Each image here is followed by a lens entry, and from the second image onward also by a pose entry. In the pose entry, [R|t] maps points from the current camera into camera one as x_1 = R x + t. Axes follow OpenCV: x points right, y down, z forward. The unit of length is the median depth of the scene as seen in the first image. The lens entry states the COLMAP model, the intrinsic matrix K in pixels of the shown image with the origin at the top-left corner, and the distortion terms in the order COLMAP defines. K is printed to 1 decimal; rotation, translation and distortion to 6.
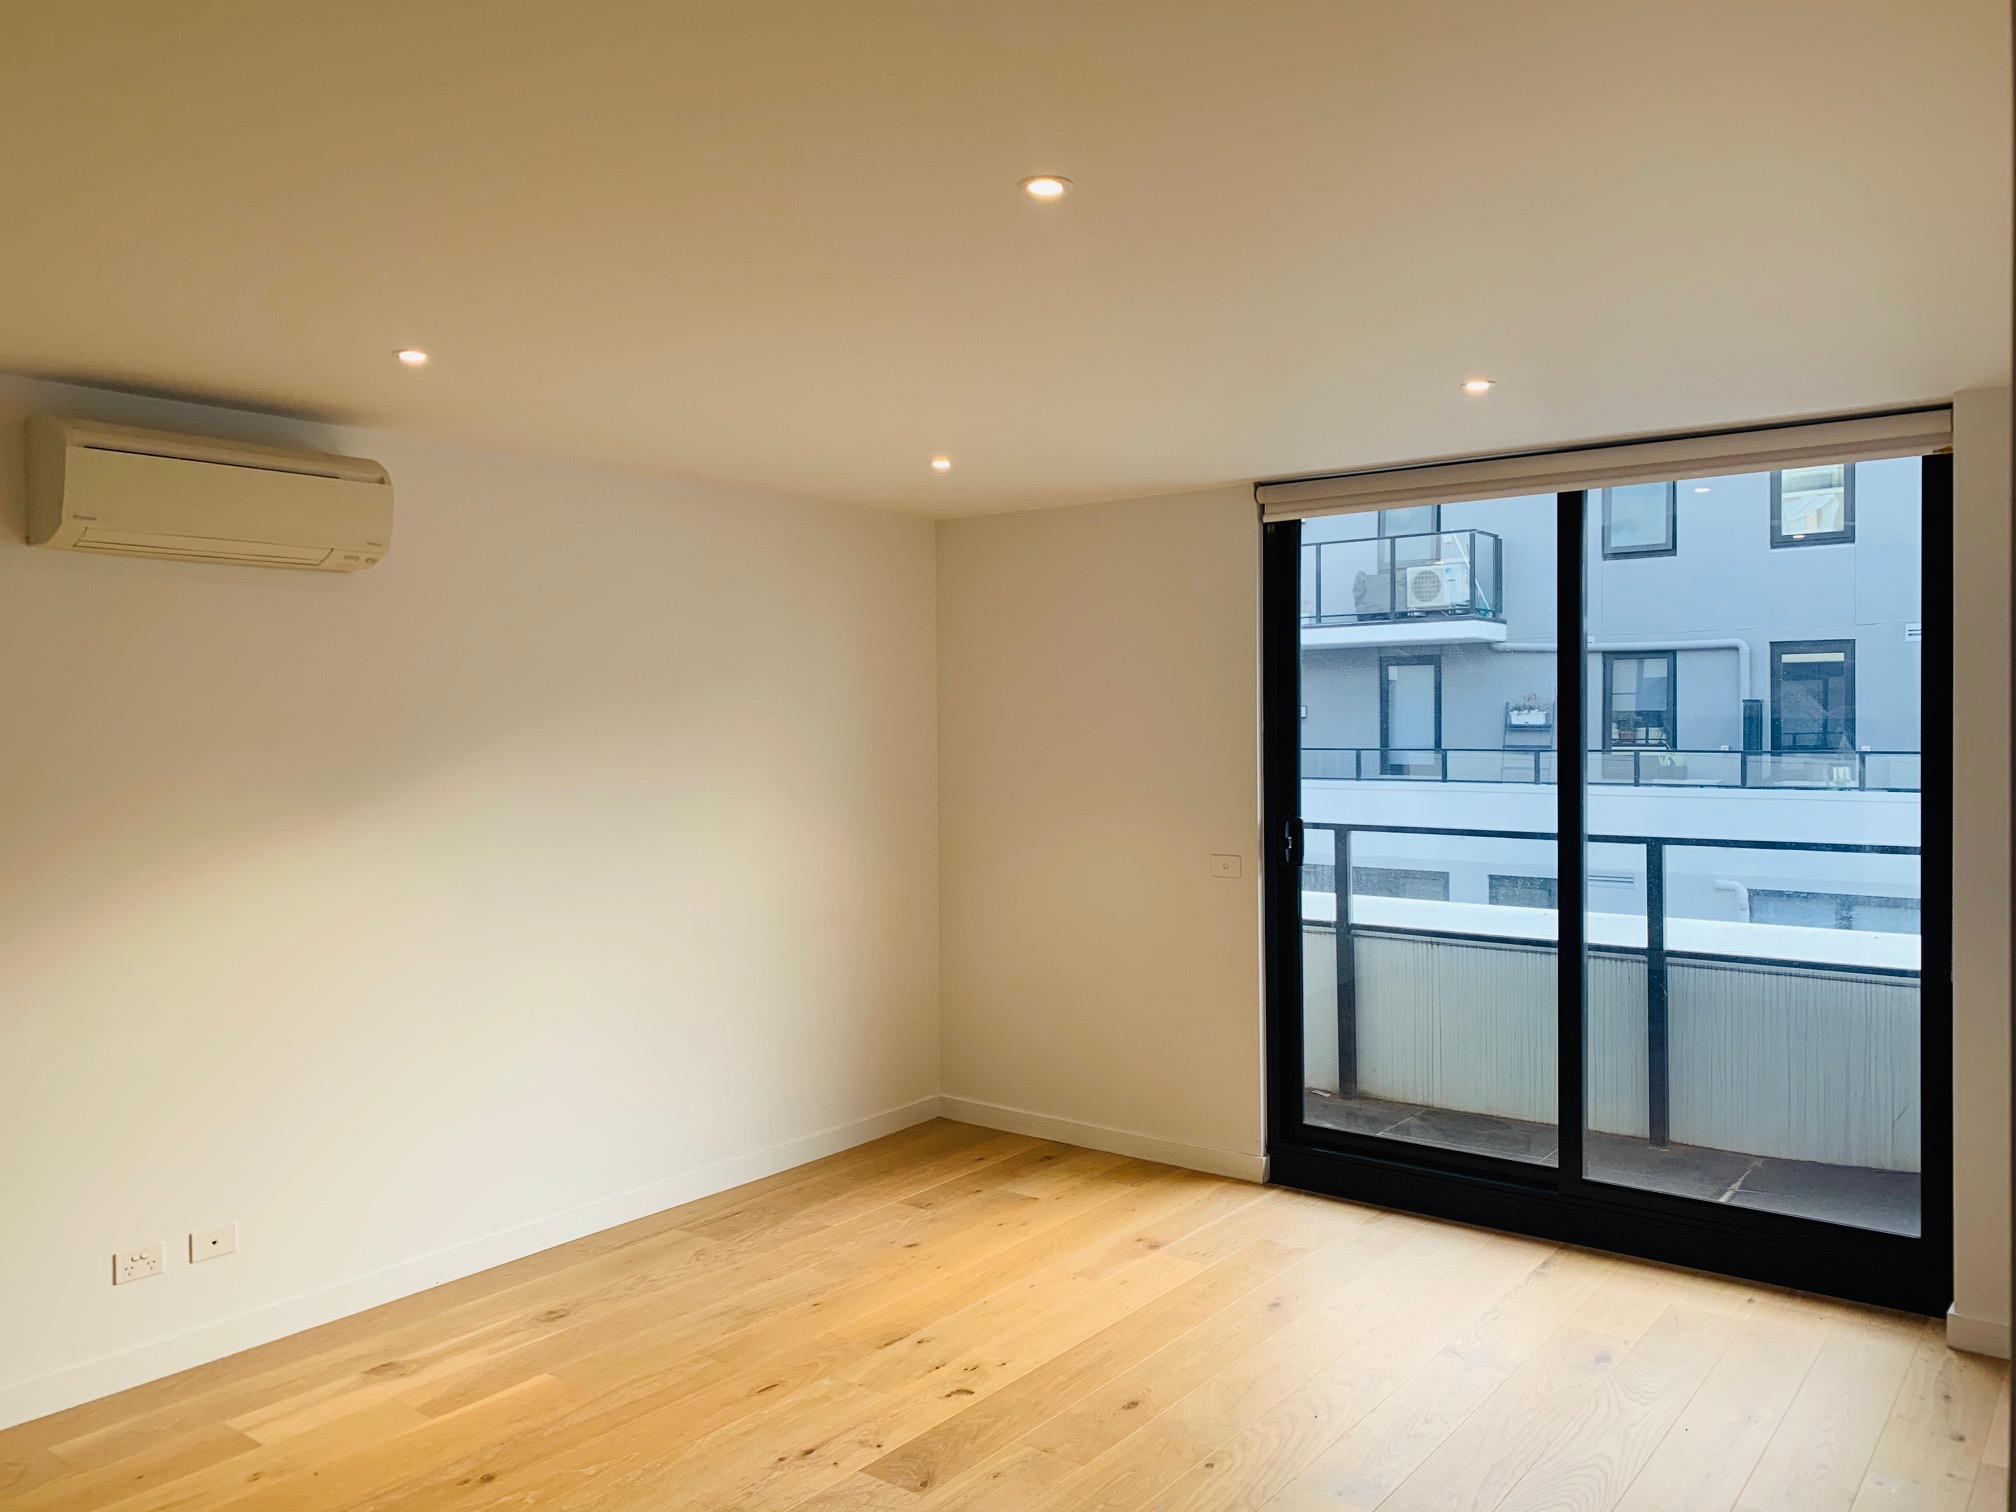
lens RADIAL K [[1514.1, 0, 1013.6], [0, 1514.1, 741.3], [0, 0, 1]] dist [0.008160, -0.007247]
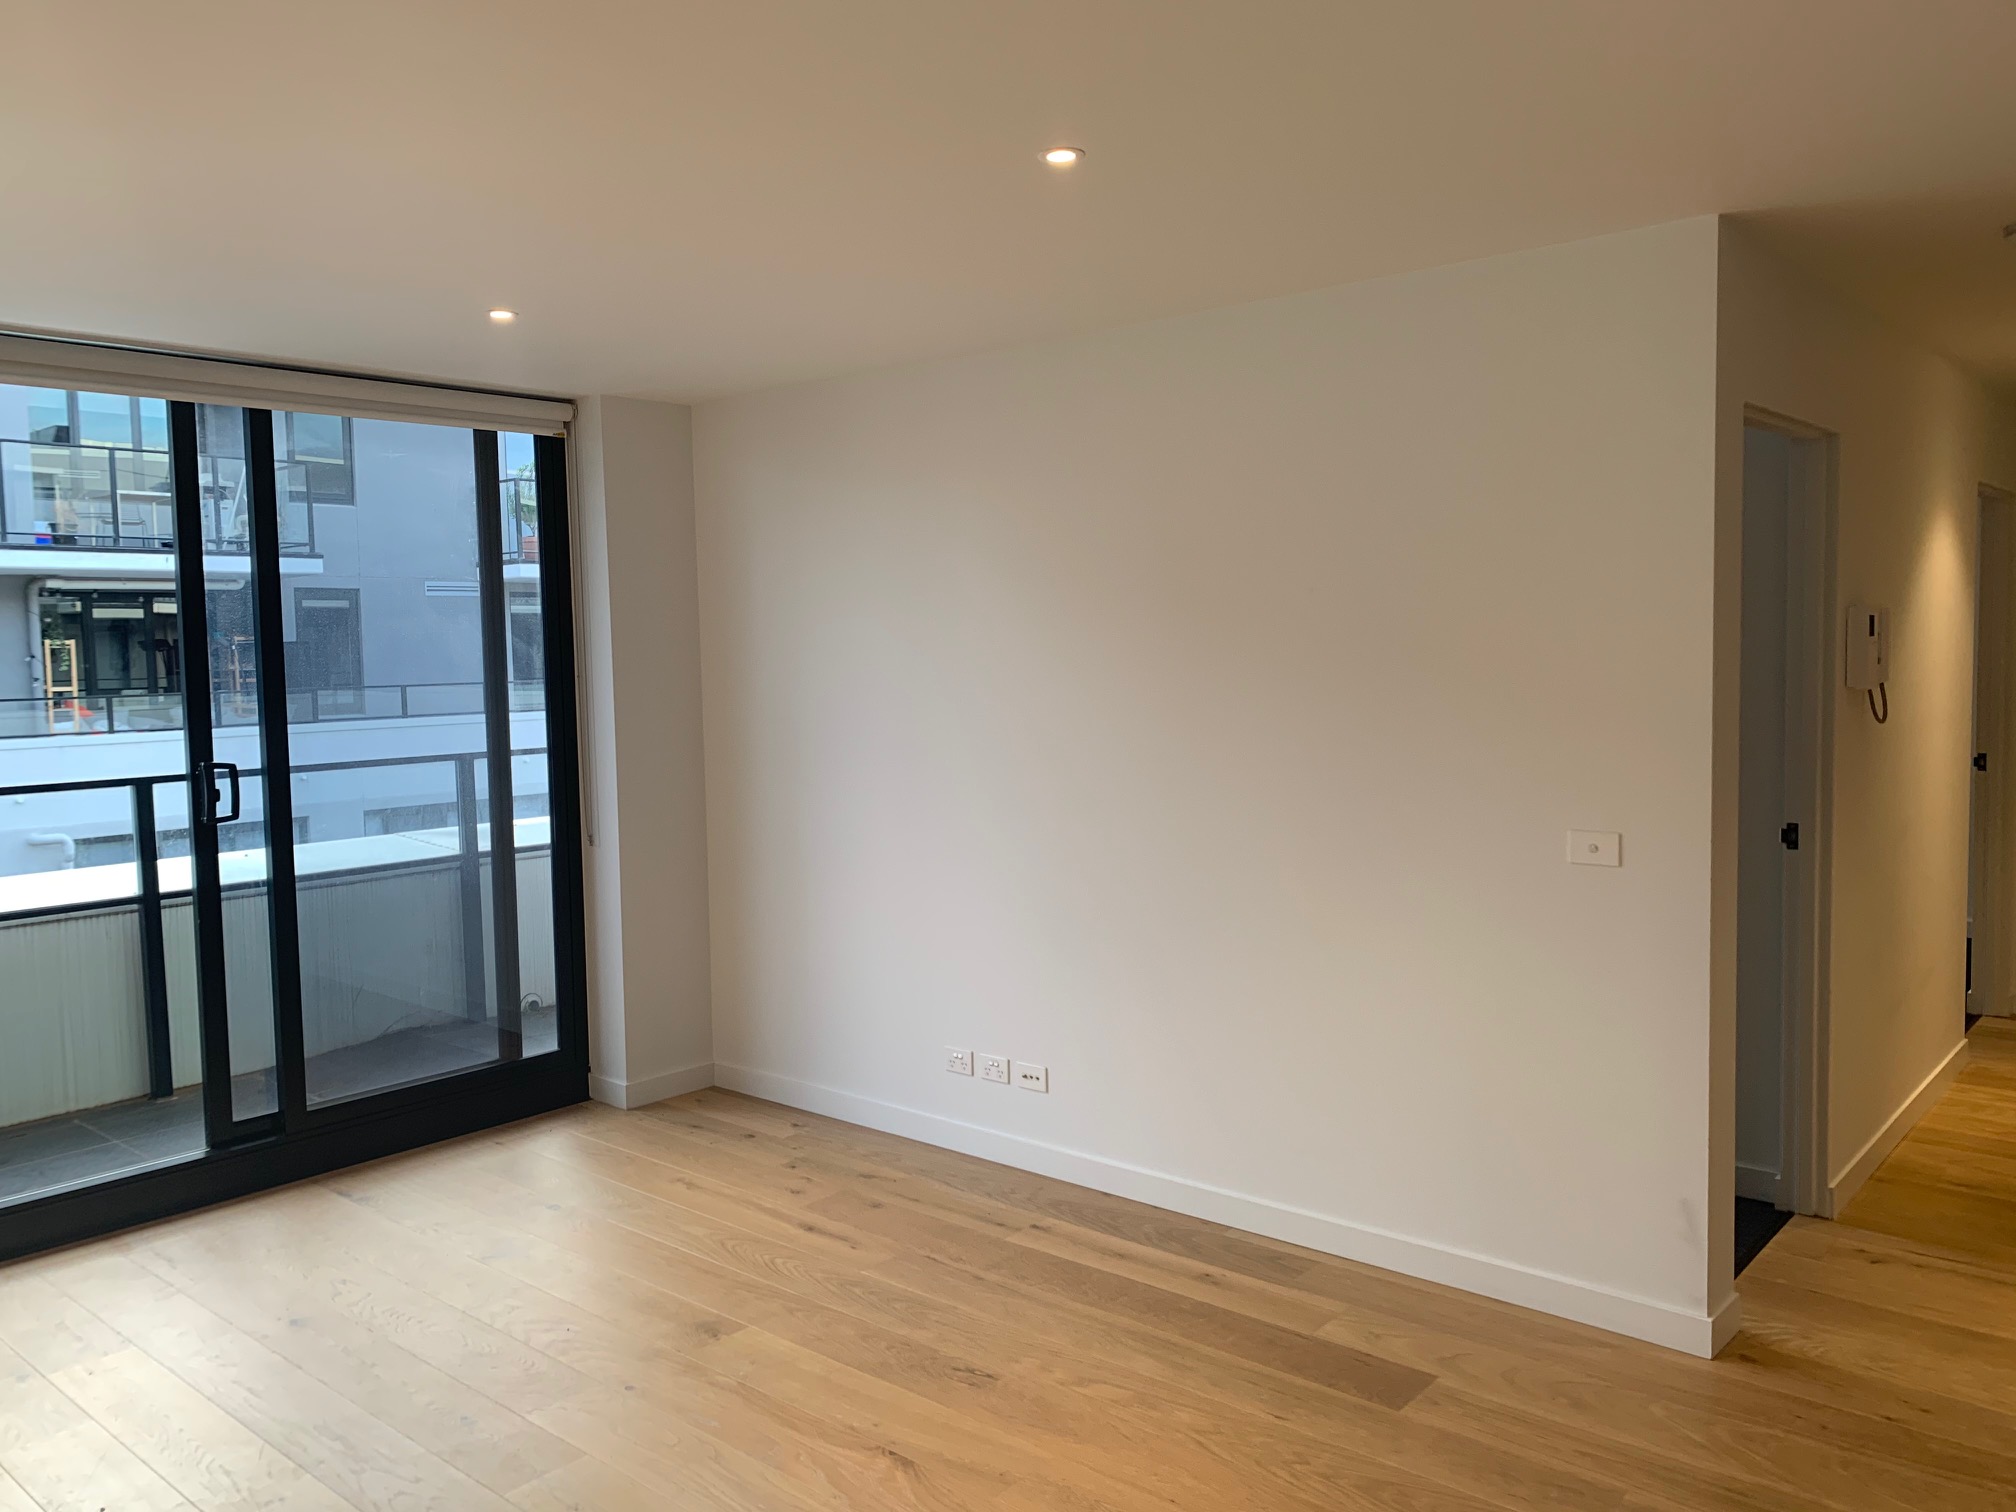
lens RADIAL K [[1534.7, 0, 1008.0], [0, 1534.7, 756.0], [0, 0, 1]] dist [-0.001858, -0.003151]
pose [[0.059382, -0.071303, 0.995686, -0.501033], [0.028299, 0.997165, 0.069721, -0.000630], [-0.997834, 0.024037, 0.061231, 0.408734]]
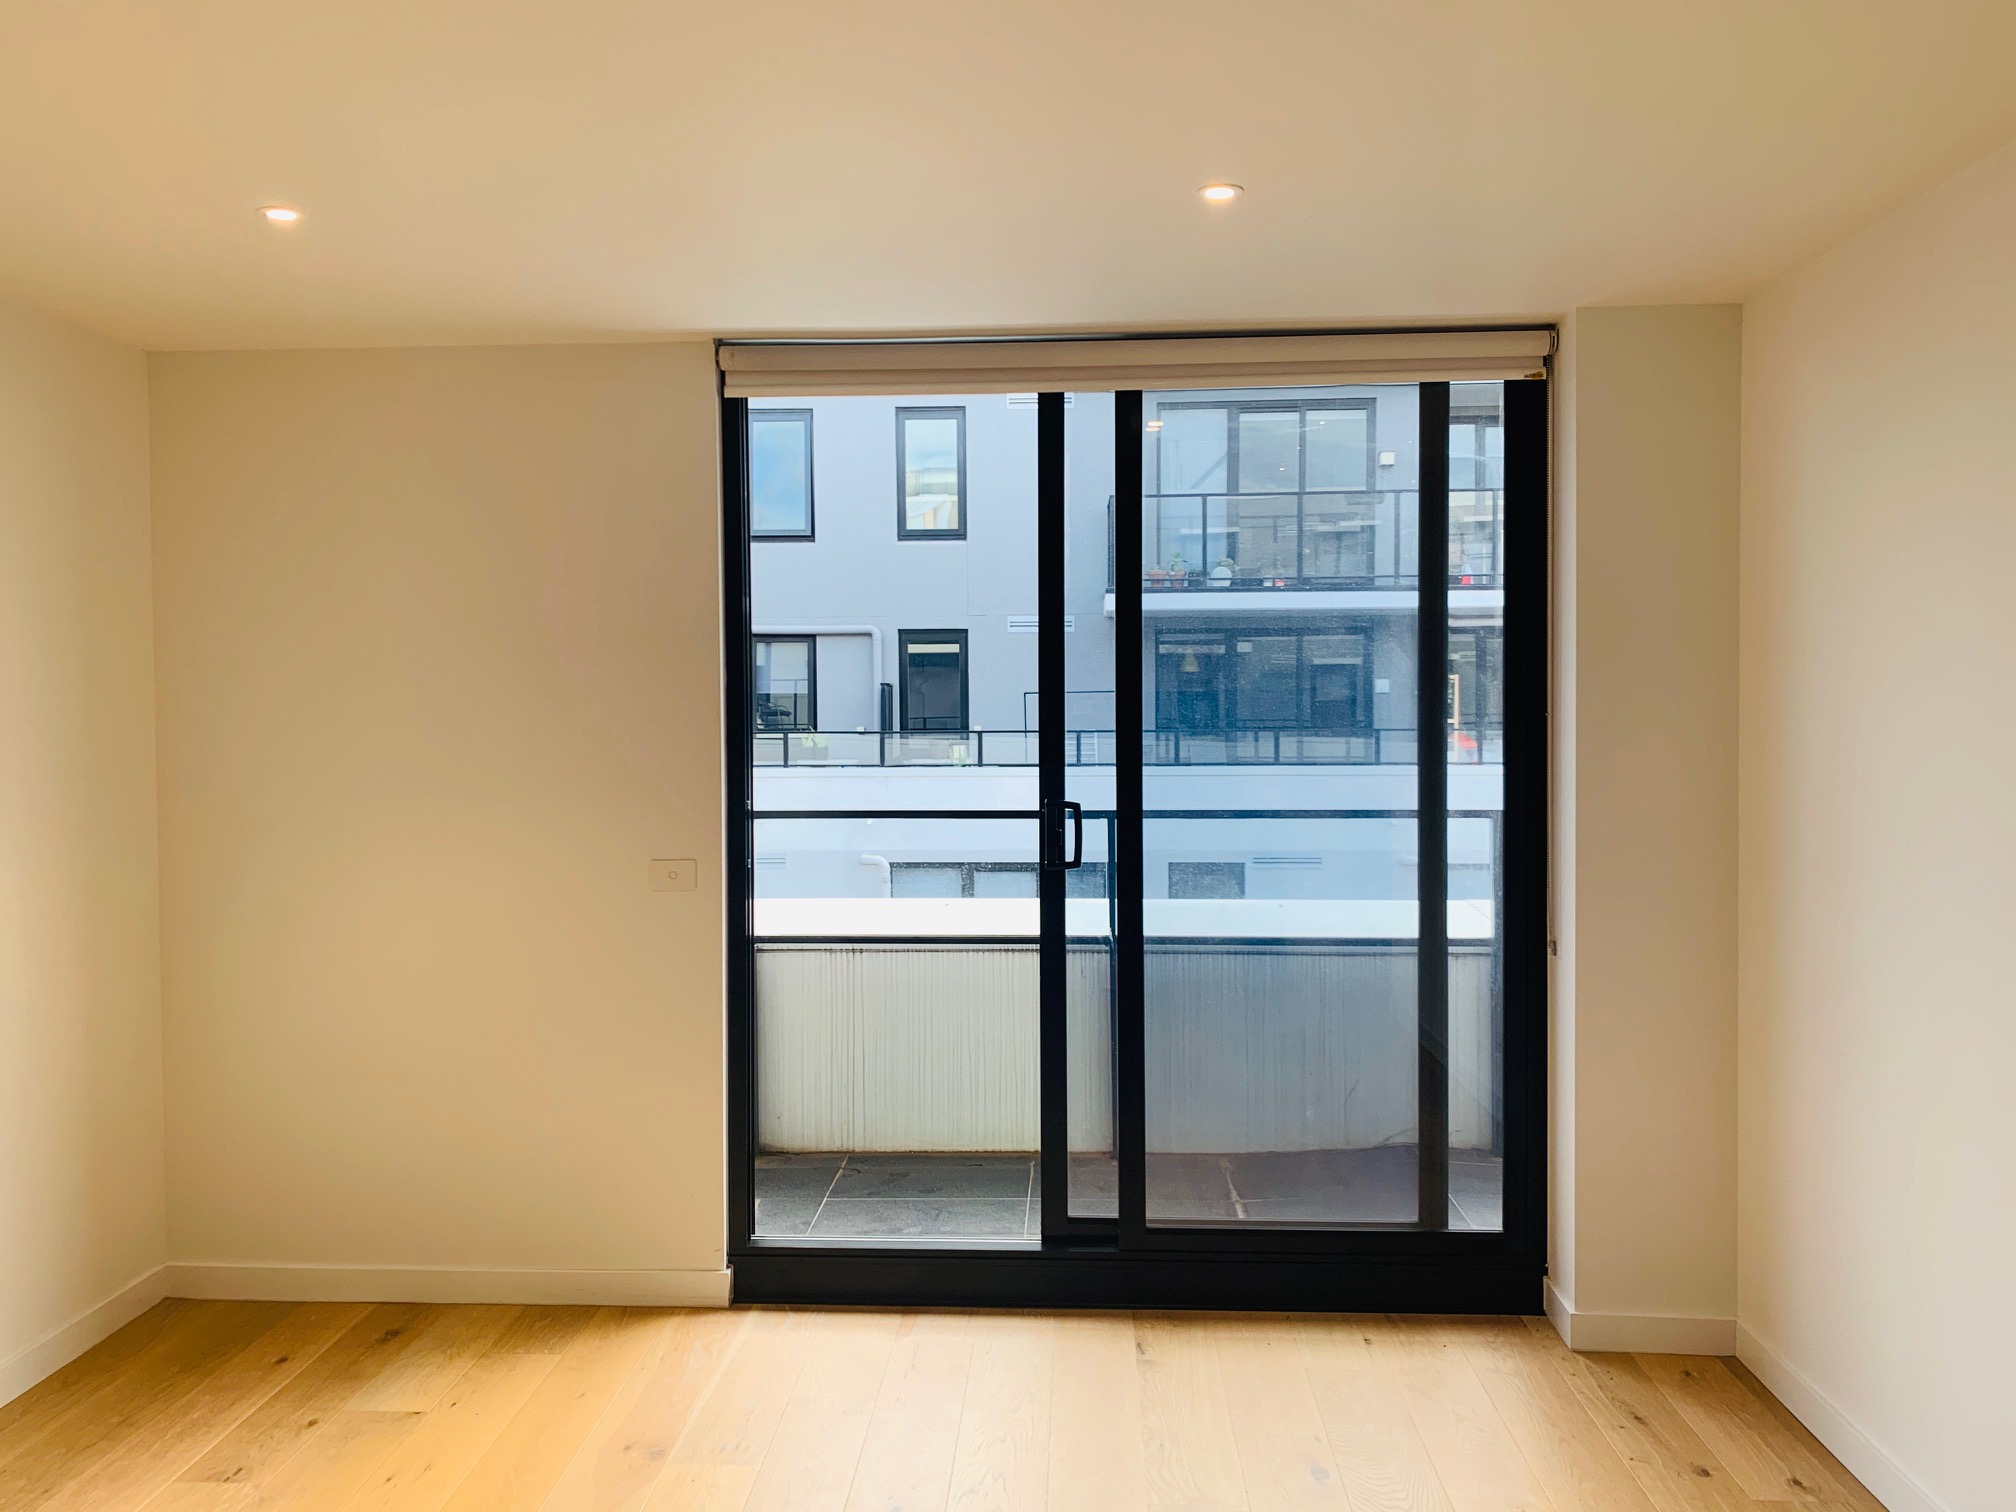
lens RADIAL K [[1514.1, 0, 1013.6], [0, 1514.1, 741.3], [0, 0, 1]] dist [0.008160, -0.007247]
pose [[0.826676, -0.011763, 0.562555, -0.124983], [0.007611, 0.999924, 0.009724, 0.013545], [-0.562626, -0.003757, 0.826703, 0.310683]]
